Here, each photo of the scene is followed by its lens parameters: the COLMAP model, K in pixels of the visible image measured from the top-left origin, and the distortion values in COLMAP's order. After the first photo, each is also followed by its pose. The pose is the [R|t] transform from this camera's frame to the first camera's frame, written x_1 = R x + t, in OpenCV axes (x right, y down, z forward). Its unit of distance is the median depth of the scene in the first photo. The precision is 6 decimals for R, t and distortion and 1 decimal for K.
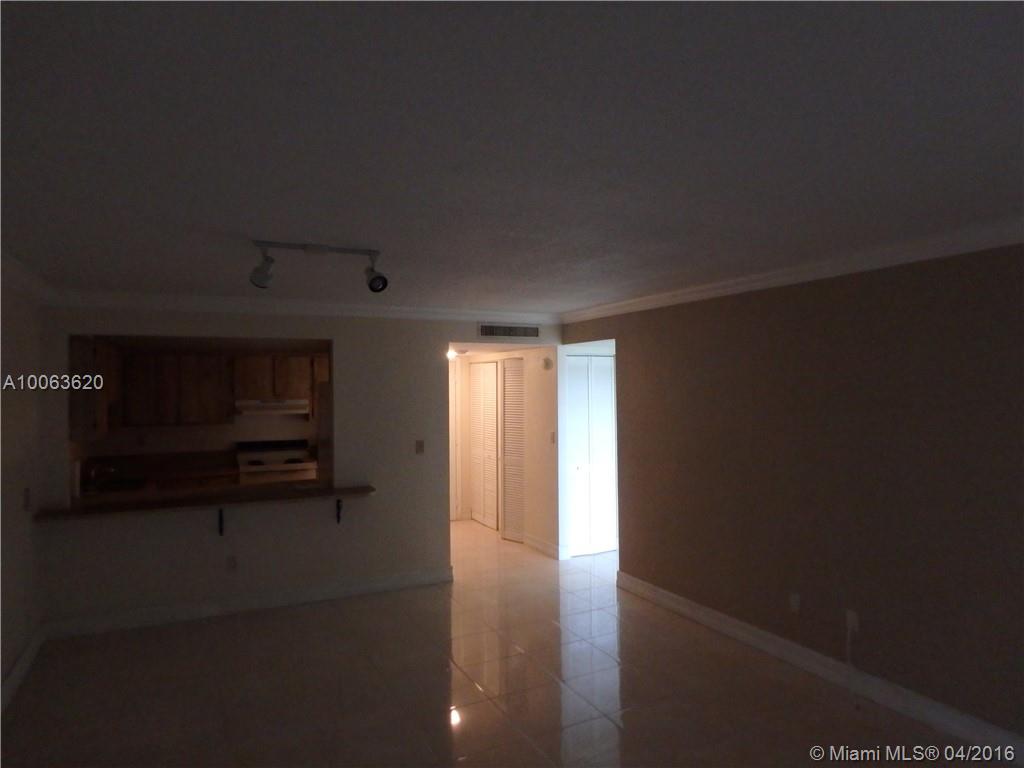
lens RADIAL K [[653.0, 0, 512.0], [0, 653.0, 384.0], [0, 0, 1]] dist [-0.002826, -0.000478]
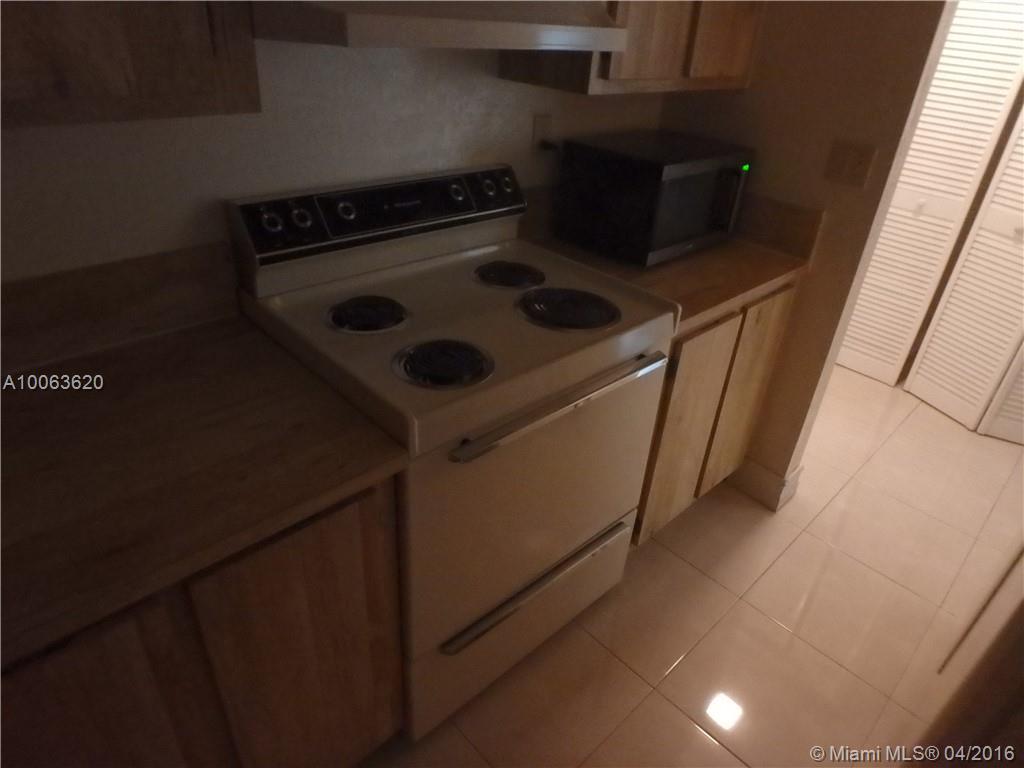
lens RADIAL K [[632.2, 0, 512.0], [0, 632.2, 384.0], [0, 0, 1]] dist [-0.063765, -0.000316]
pose [[0.955129, -0.090868, 0.281906, -0.459234], [-0.069888, 0.855761, 0.512629, 0.043076], [-0.287826, -0.509329, 0.811012, 0.932979]]
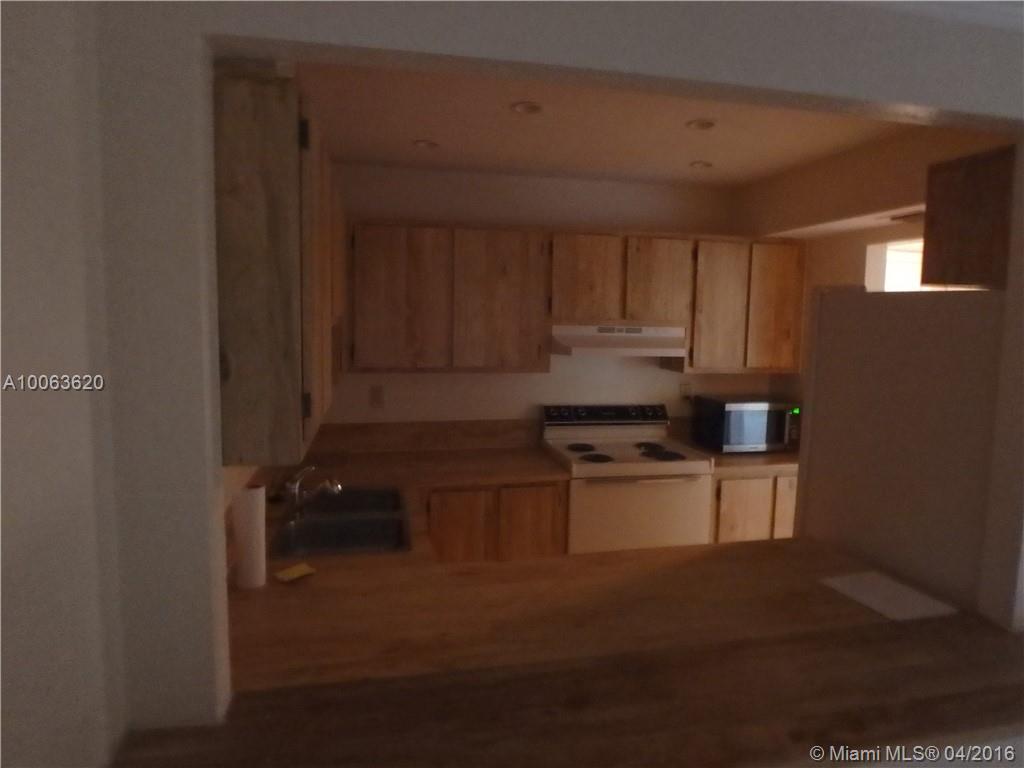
lens RADIAL K [[653.0, 0, 512.0], [0, 653.0, 384.0], [0, 0, 1]] dist [-0.002826, -0.000478]
pose [[0.969296, 0.057306, -0.239126, -0.368358], [-0.030075, 0.992793, 0.116009, 0.014375], [0.244050, -0.105256, 0.964034, 0.568678]]
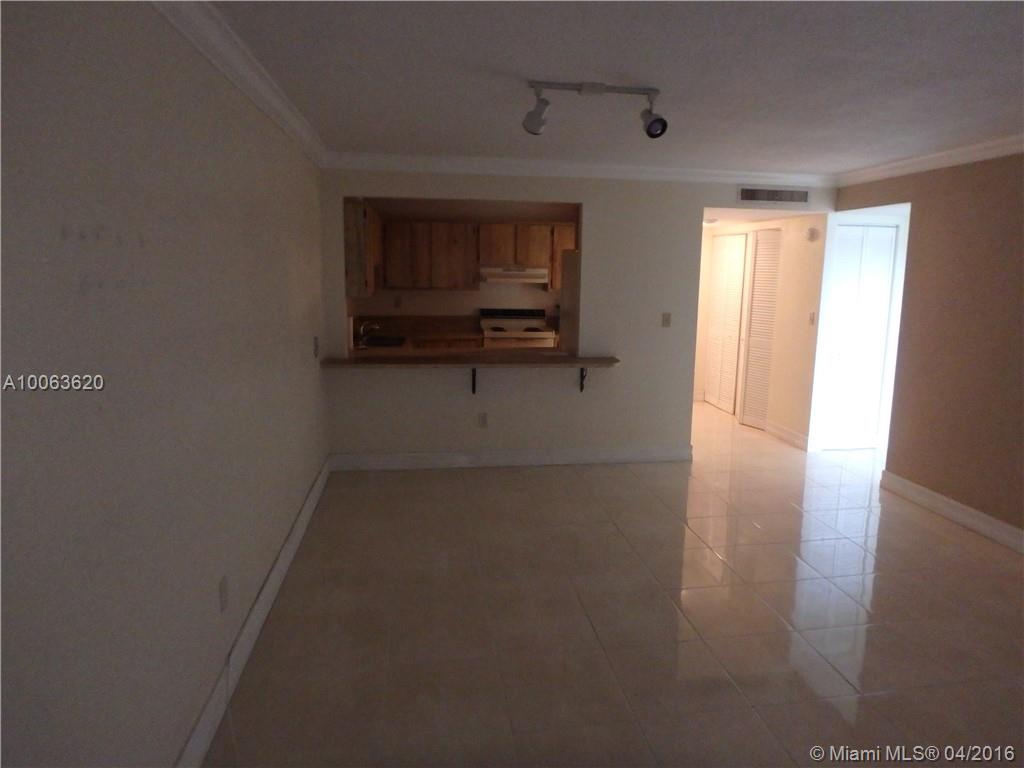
lens RADIAL K [[654.0, 0, 531.1], [0, 654.0, 372.4], [0, 0, 1]] dist [0.021979, 0.000110]
pose [[0.956202, 0.073002, -0.283460, -0.047780], [-0.026099, 0.985807, 0.165844, 0.016306], [0.291543, -0.151182, 0.944535, 0.028516]]
